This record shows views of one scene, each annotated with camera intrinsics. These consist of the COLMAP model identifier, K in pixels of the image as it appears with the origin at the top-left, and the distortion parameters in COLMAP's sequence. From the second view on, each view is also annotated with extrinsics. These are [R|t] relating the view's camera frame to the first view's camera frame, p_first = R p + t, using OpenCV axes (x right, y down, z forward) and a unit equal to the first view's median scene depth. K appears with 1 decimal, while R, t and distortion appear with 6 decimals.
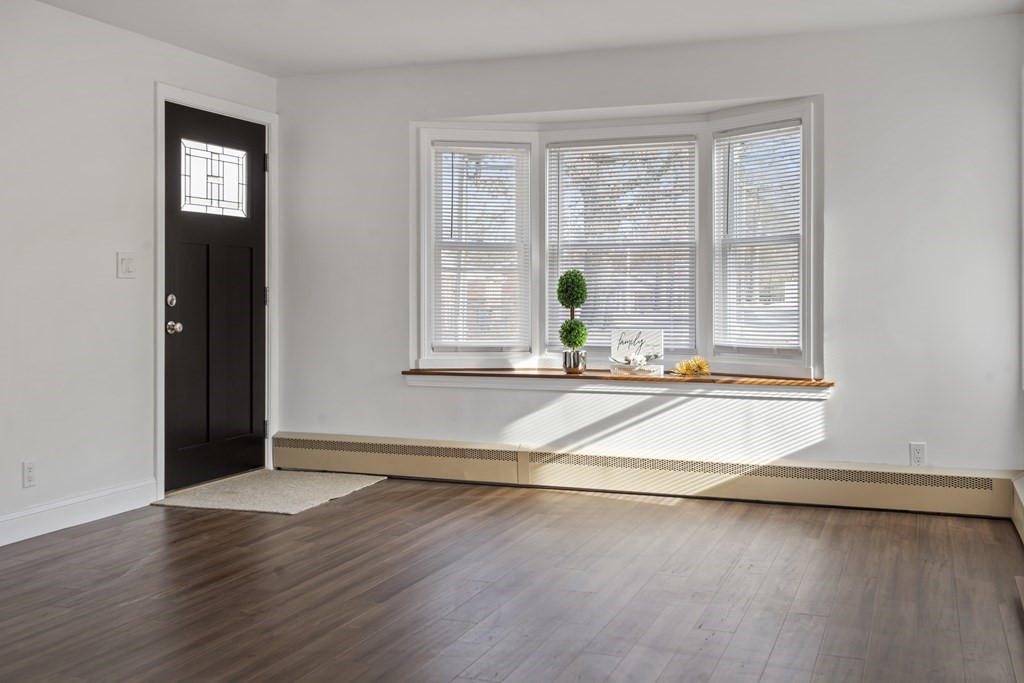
lens RADIAL K [[1060.3, 0, 512.0], [0, 1060.3, 341.5], [0, 0, 1]] dist [0.000020, 0.016510]
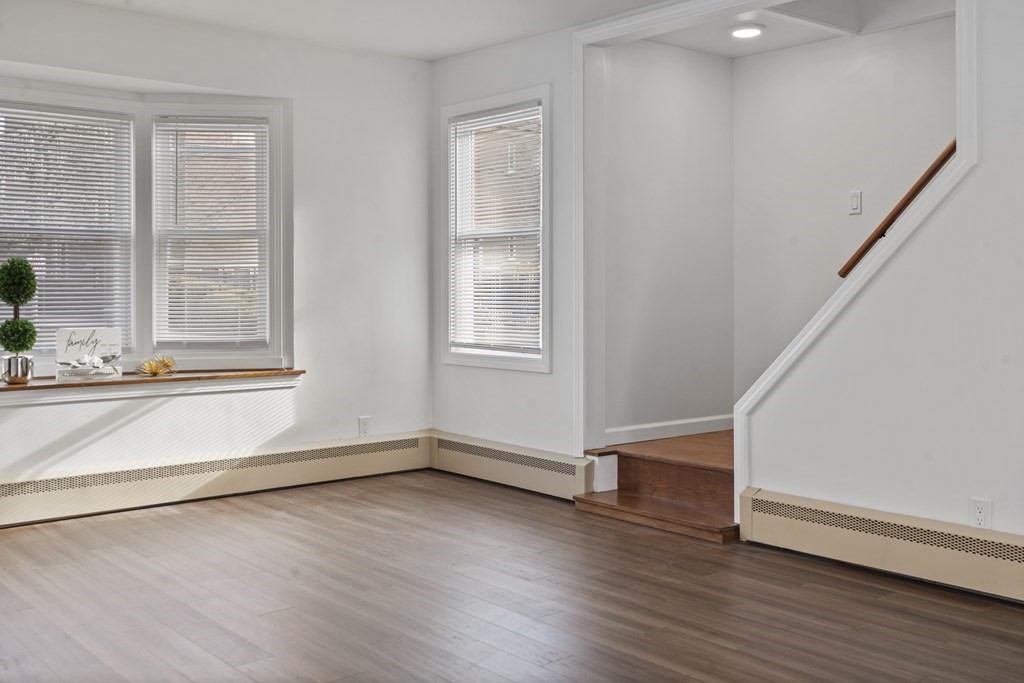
lens RADIAL K [[1060.3, 0, 512.0], [0, 1060.3, 341.5], [0, 0, 1]] dist [0.000020, 0.016510]
pose [[0.487691, -0.046340, 0.871785, -0.493825], [0.038232, 0.998766, 0.031703, -0.015050], [-0.872179, 0.017869, 0.488861, 0.269375]]
